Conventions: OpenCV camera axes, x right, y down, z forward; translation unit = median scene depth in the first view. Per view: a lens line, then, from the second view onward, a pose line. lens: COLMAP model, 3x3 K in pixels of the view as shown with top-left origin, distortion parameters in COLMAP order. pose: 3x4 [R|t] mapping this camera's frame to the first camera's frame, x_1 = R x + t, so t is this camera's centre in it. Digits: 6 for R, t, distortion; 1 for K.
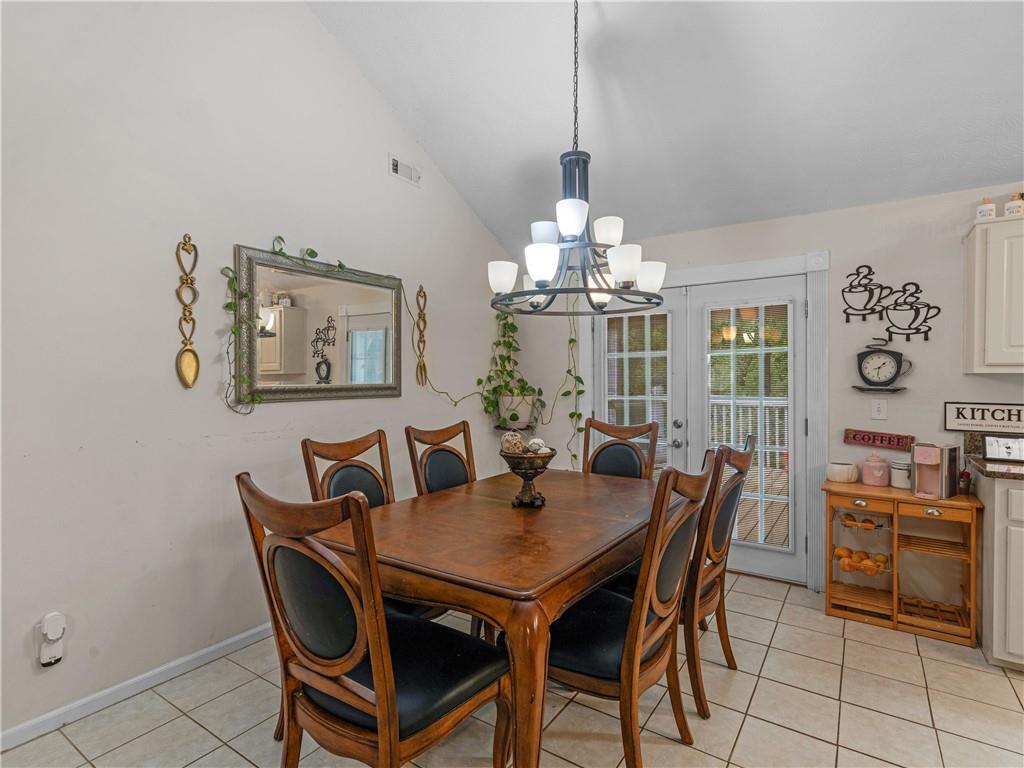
lens RADIAL K [[526.3, 0, 515.6], [0, 526.3, 379.8], [0, 0, 1]] dist [-0.002498, 0.001556]
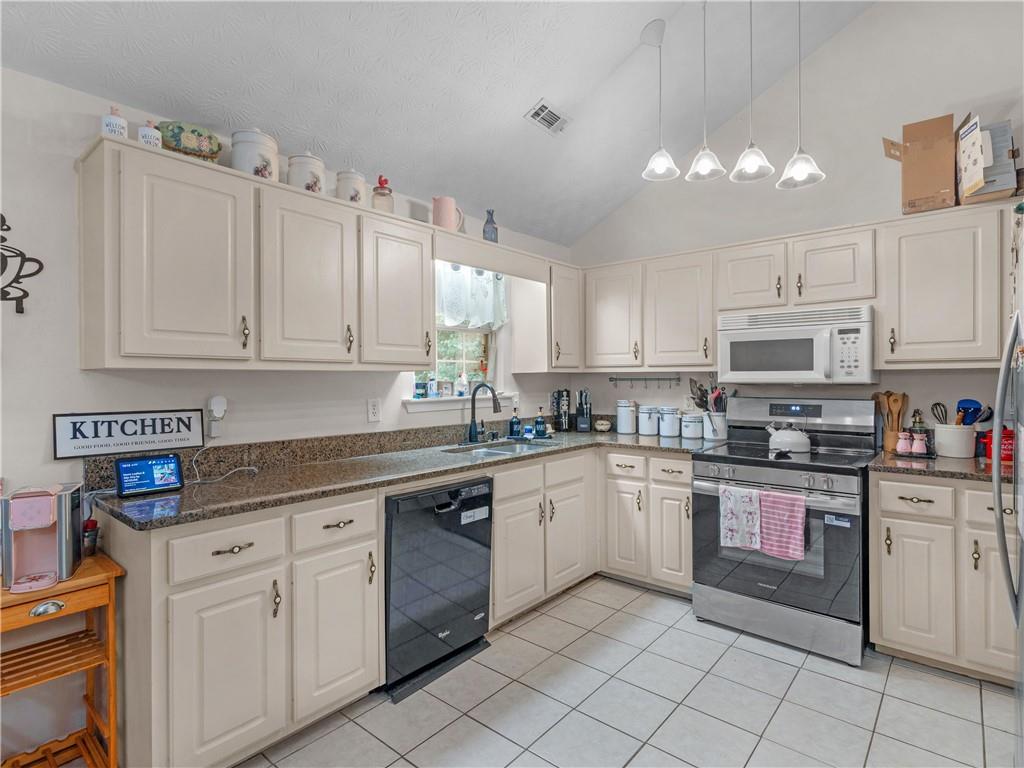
lens RADIAL K [[526.3, 0, 502.8], [0, 526.3, 382.2], [0, 0, 1]] dist [-0.002498, 0.001556]
pose [[0.121006, -0.007689, 0.992622, 0.255108], [0.012348, 0.999904, 0.006240, 0.006254], [-0.992575, 0.011502, 0.121089, 0.384602]]
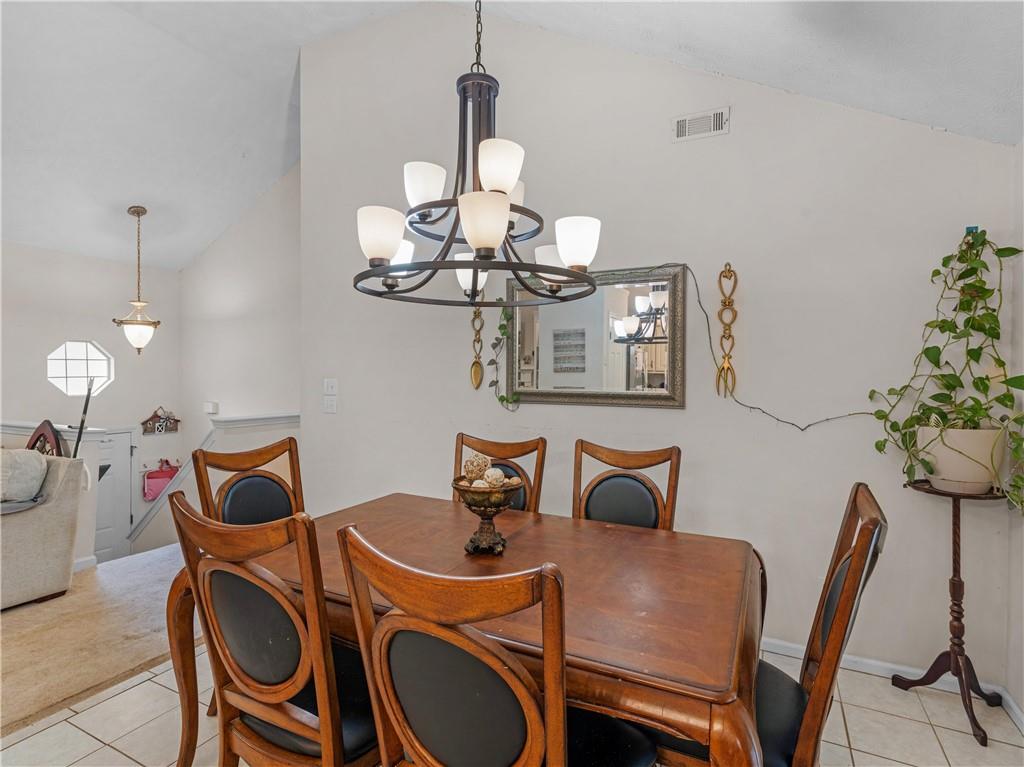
lens RADIAL K [[526.3, 0, 504.6], [0, 526.3, 382.6], [0, 0, 1]] dist [-0.002498, 0.001556]
pose [[0.150993, 0.013316, -0.988445, 0.621019], [-0.014311, 0.999834, 0.011283, -0.015677], [0.988431, 0.012442, 0.151159, 0.693305]]
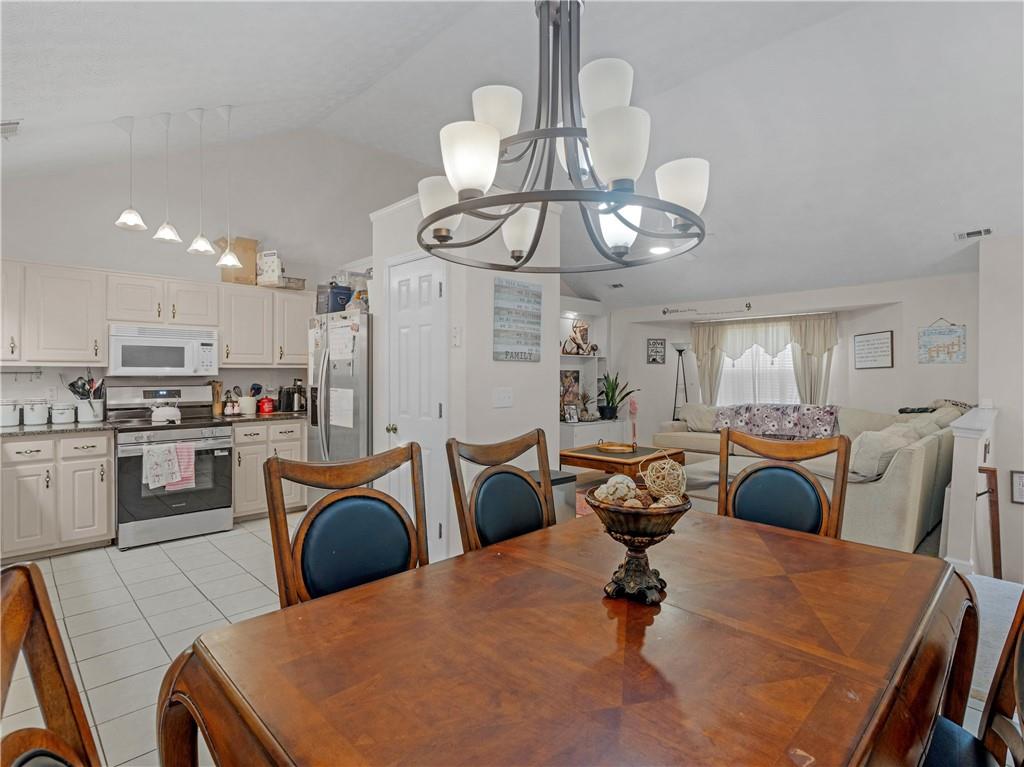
lens RADIAL K [[526.3, 0, 521.3], [0, 526.3, 379.1], [0, 0, 1]] dist [-0.002498, 0.001556]
pose [[-0.981983, -0.002489, 0.188952, 0.041081], [0.001161, 0.999815, 0.019205, 0.003382], [-0.188965, 0.019078, -0.981799, 1.228537]]
